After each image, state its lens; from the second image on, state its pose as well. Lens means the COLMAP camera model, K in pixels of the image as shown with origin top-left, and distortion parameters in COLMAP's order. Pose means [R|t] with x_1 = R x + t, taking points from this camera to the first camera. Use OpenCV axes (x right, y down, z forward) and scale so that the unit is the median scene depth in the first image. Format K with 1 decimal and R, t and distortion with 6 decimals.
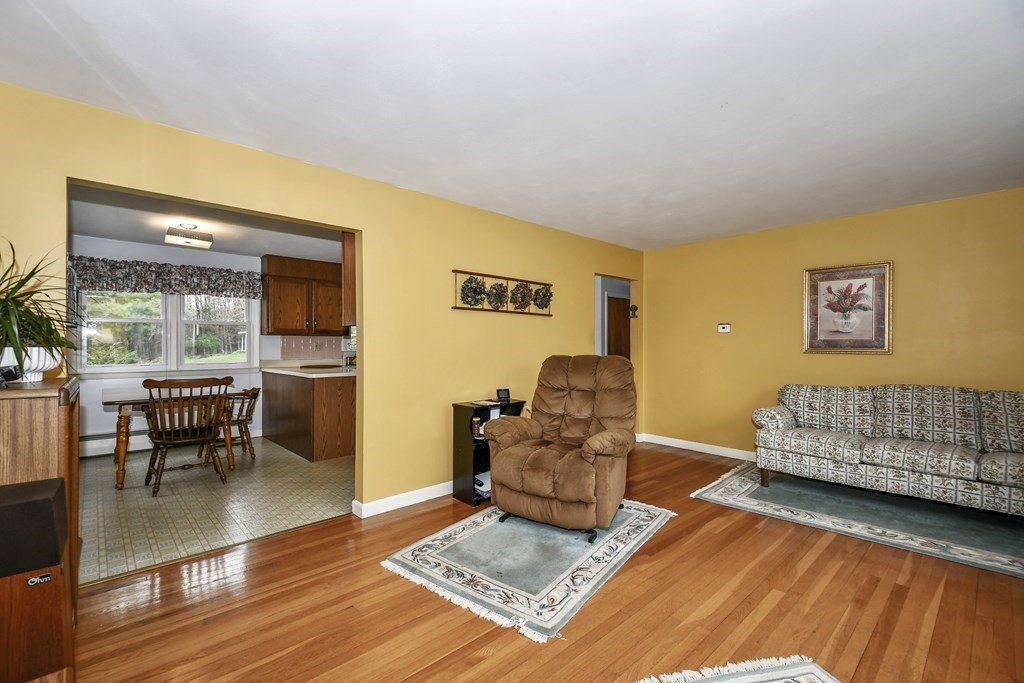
lens RADIAL K [[447.1, 0, 506.3], [0, 447.1, 342.9], [0, 0, 1]] dist [0.010017, -0.003625]
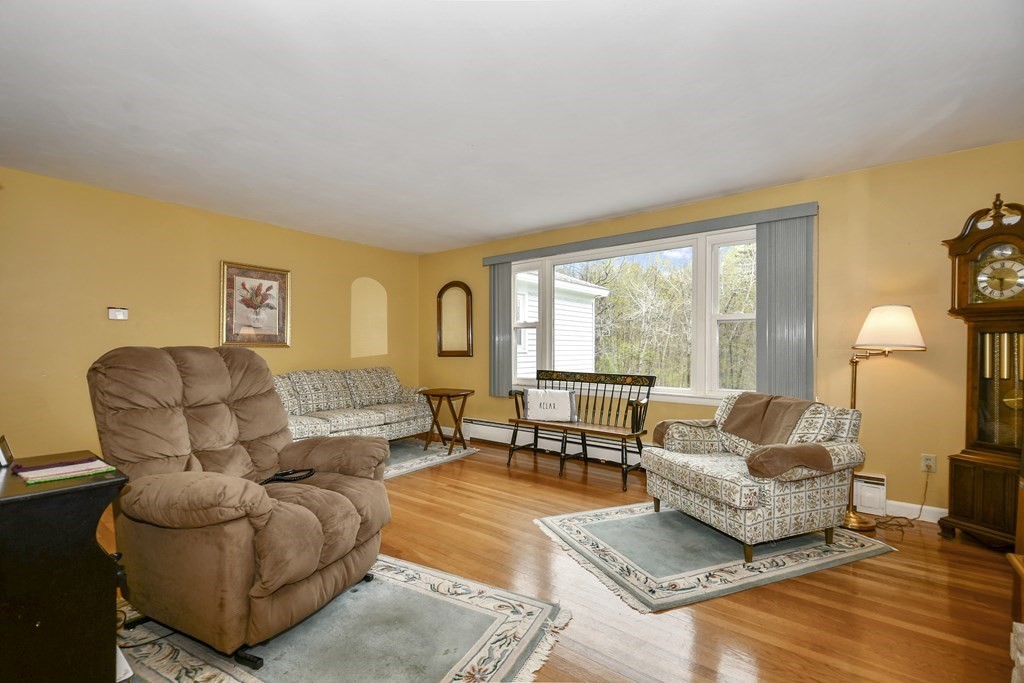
lens RADIAL K [[447.1, 0, 496.5], [0, 447.1, 356.0], [0, 0, 1]] dist [0.010017, -0.003625]
pose [[-0.148826, -0.019291, 0.988675, -0.411628], [-0.001569, 0.999813, 0.019272, 0.023964], [-0.988862, 0.001316, -0.148828, 0.598684]]
